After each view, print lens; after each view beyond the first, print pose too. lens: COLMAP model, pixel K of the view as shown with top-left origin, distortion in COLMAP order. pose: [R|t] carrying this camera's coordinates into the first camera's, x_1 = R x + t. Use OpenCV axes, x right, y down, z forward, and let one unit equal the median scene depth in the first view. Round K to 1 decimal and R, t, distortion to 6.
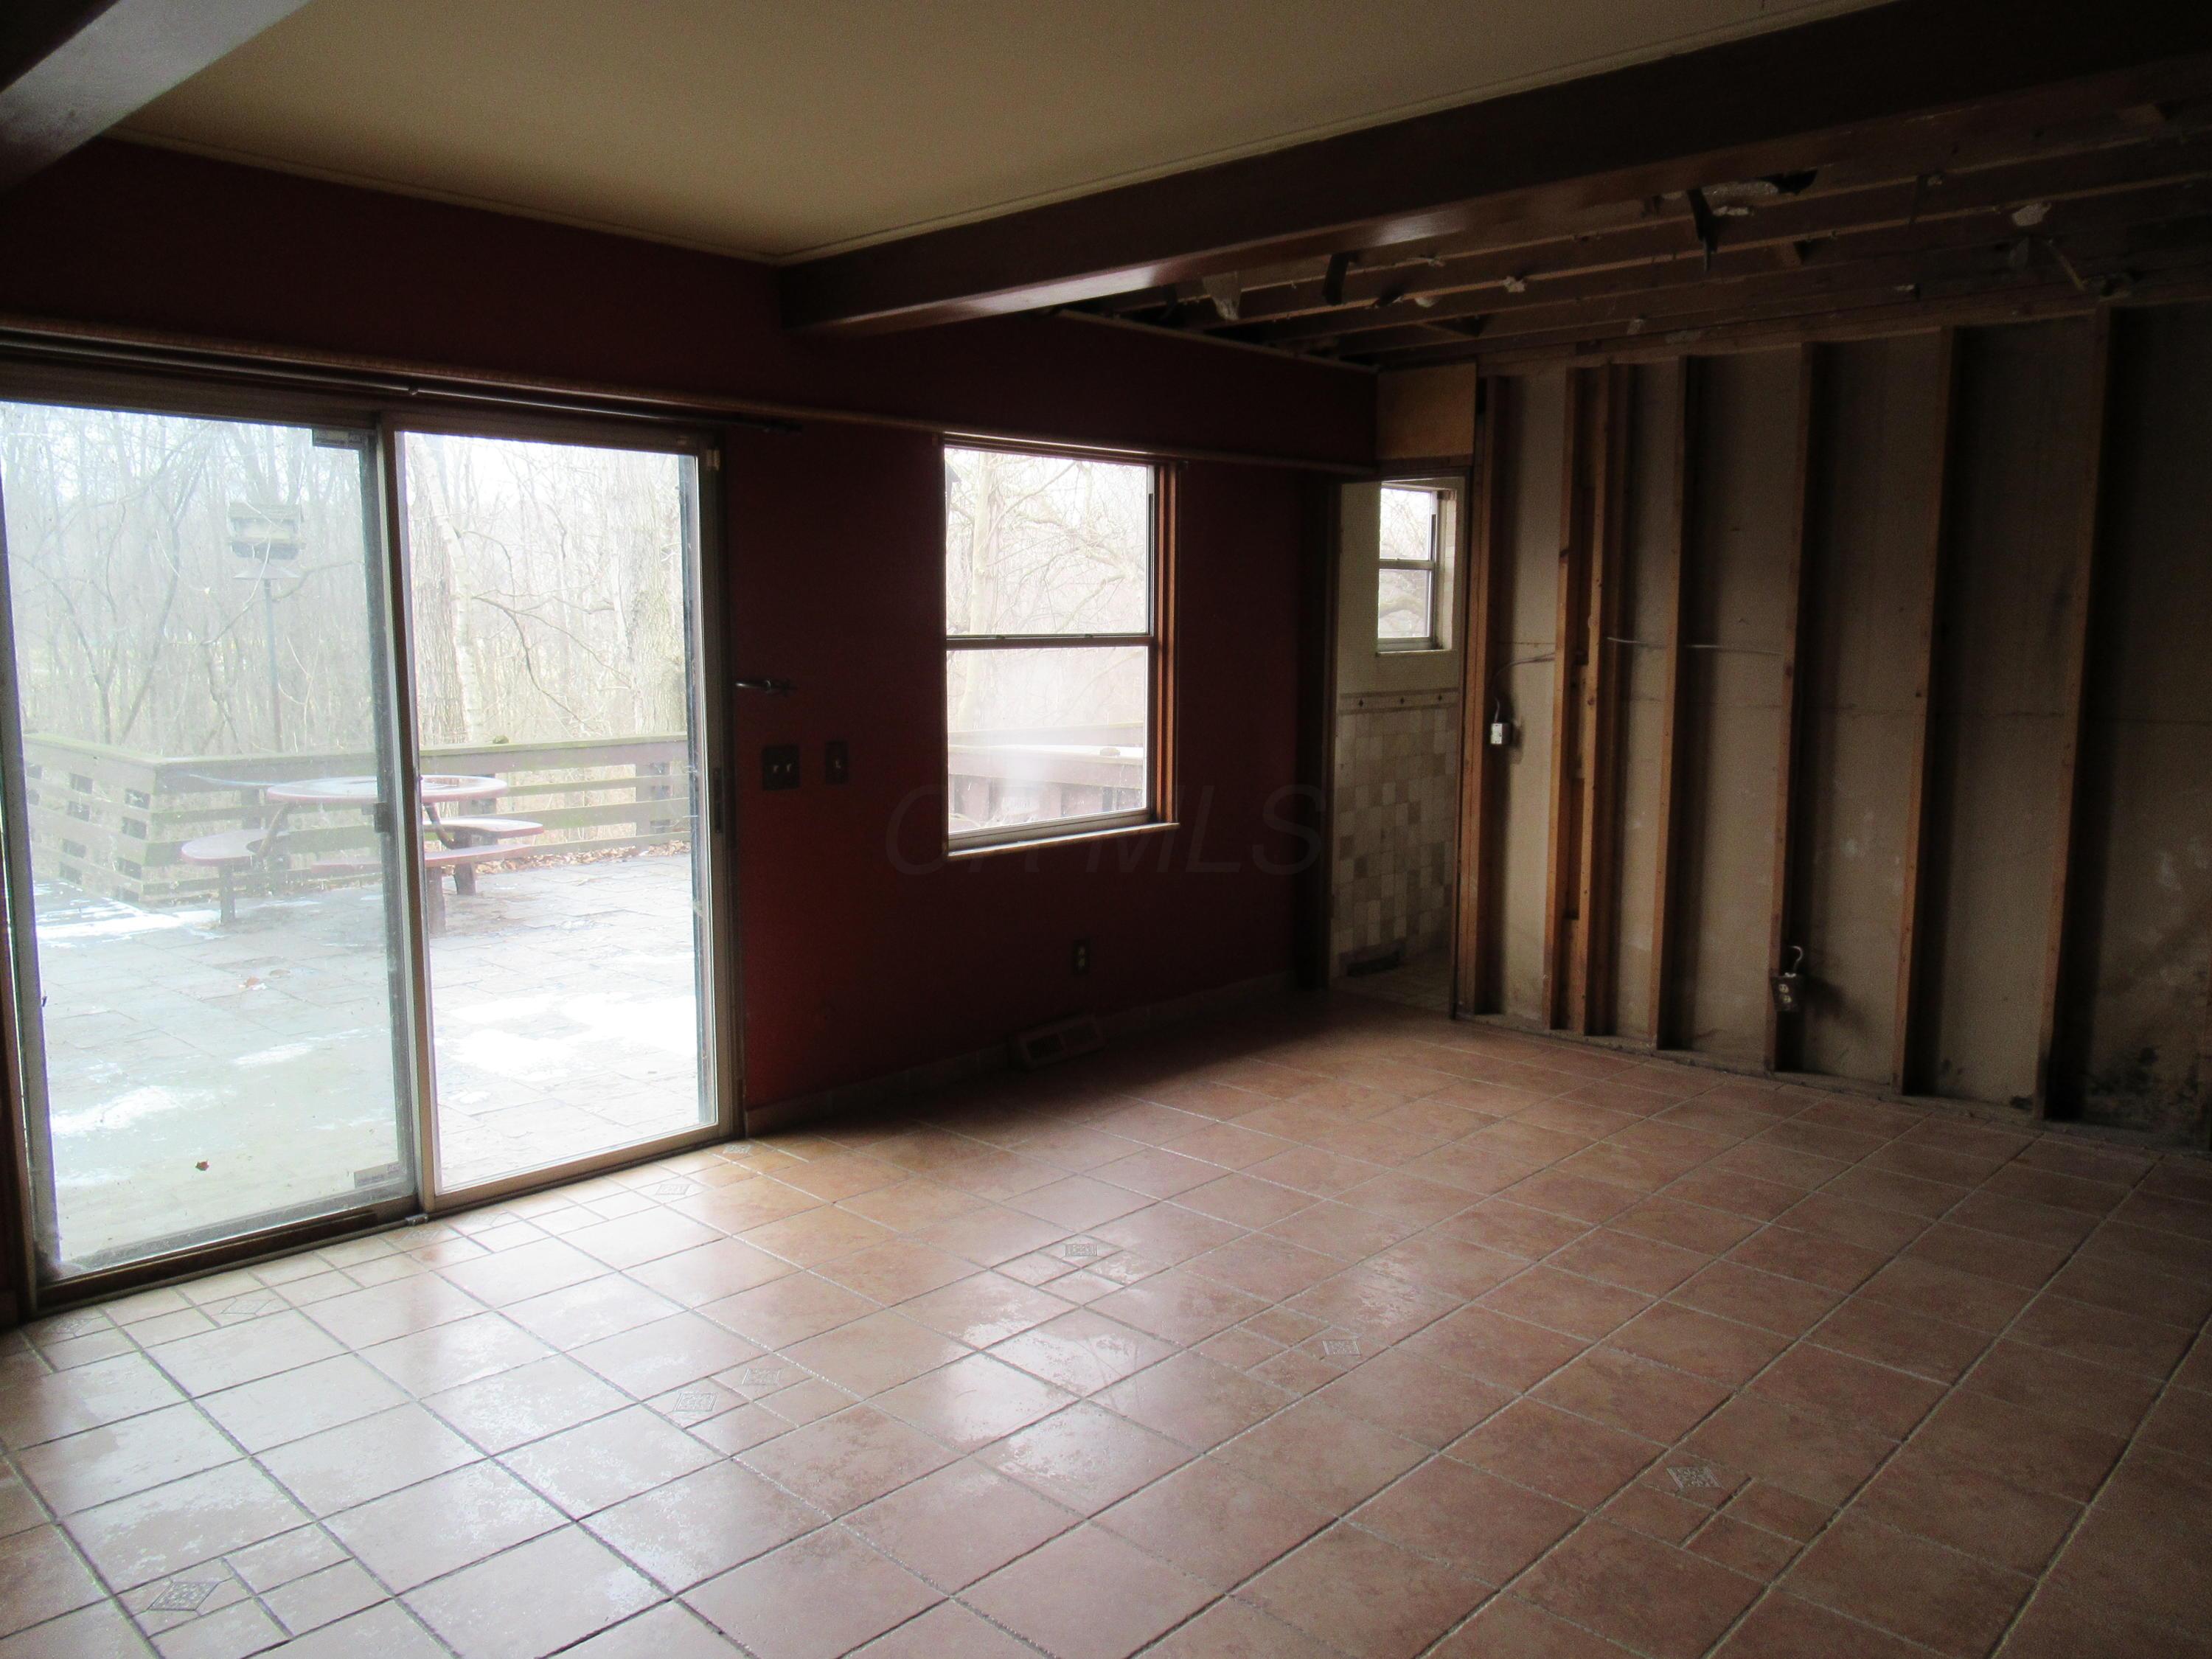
lens RADIAL K [[1640.5, 0, 1095.2], [0, 1640.5, 837.2], [0, 0, 1]] dist [-0.022416, 0.013719]
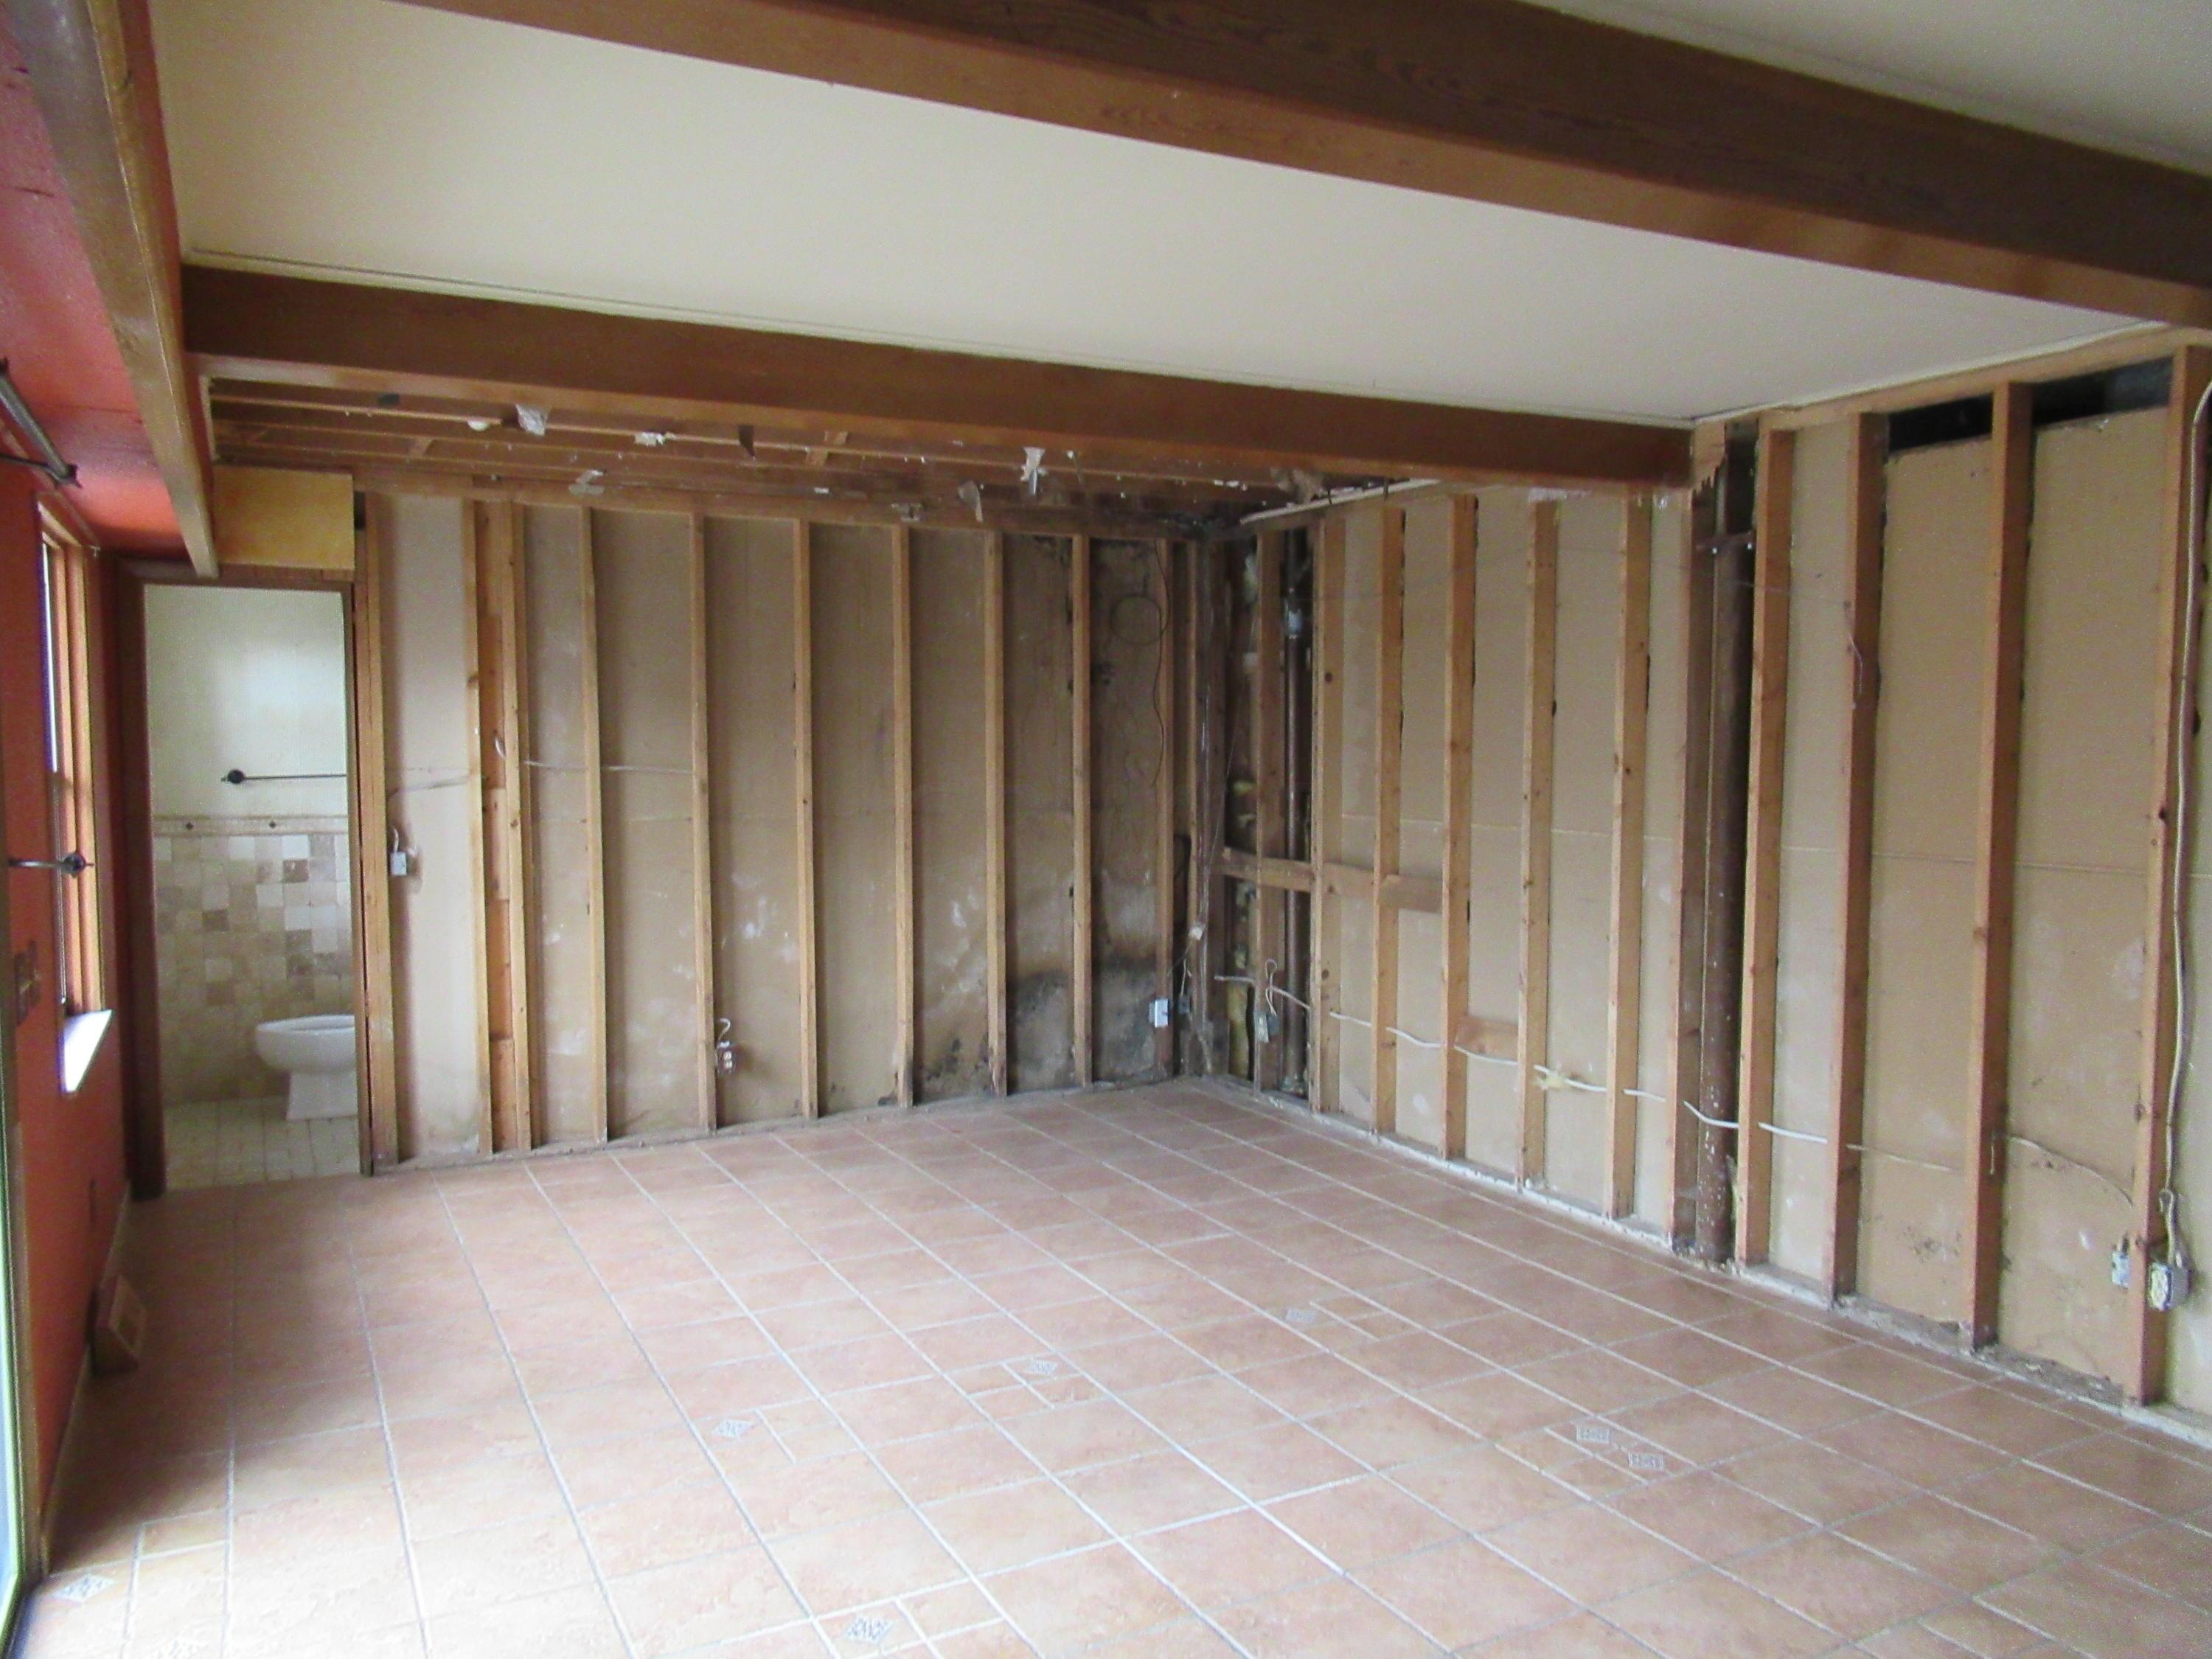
lens RADIAL K [[1640.5, 0, 1103.7], [0, 1640.5, 834.2], [0, 0, 1]] dist [-0.022416, 0.013719]
pose [[0.310170, -0.057054, 0.948968, -0.613261], [0.123549, 0.992151, 0.019268, -0.055793], [-0.942619, 0.111267, 0.314784, 0.361952]]
